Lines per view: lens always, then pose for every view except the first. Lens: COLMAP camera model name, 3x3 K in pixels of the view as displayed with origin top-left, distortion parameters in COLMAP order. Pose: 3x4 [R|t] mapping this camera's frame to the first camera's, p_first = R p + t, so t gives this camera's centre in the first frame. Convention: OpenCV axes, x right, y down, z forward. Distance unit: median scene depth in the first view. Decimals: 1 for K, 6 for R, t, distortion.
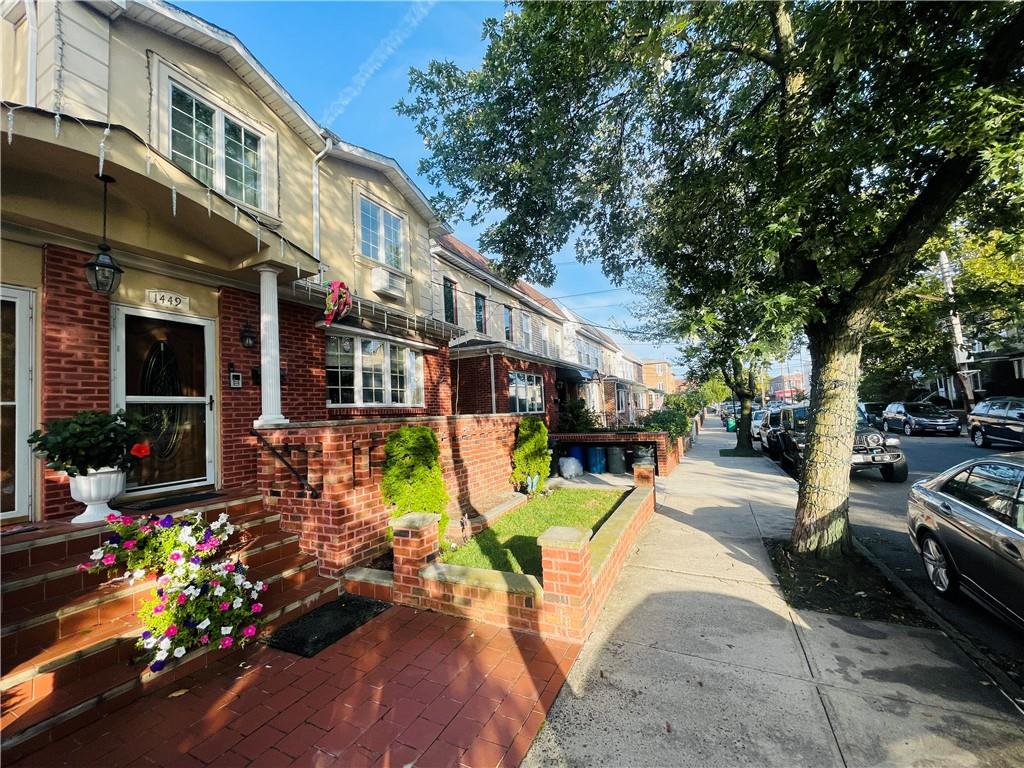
lens RADIAL K [[403.9, 0, 512.5], [0, 403.9, 388.9], [0, 0, 1]] dist [0.000954, -0.000080]
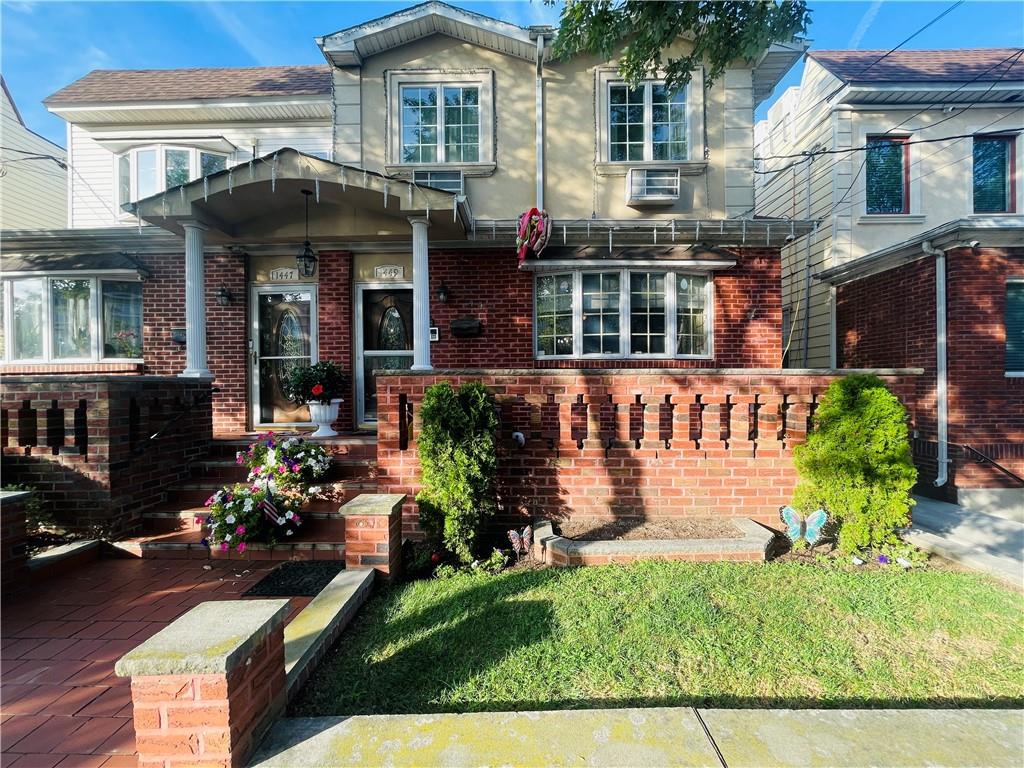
lens RADIAL K [[403.9, 0, 512.5], [0, 403.9, 388.9], [0, 0, 1]] dist [0.000954, -0.000080]
pose [[0.419796, 0.050065, -0.906237, 0.331156], [0.036373, 0.996747, 0.071914, 0.045056], [0.906889, -0.063151, 0.416610, 0.584683]]
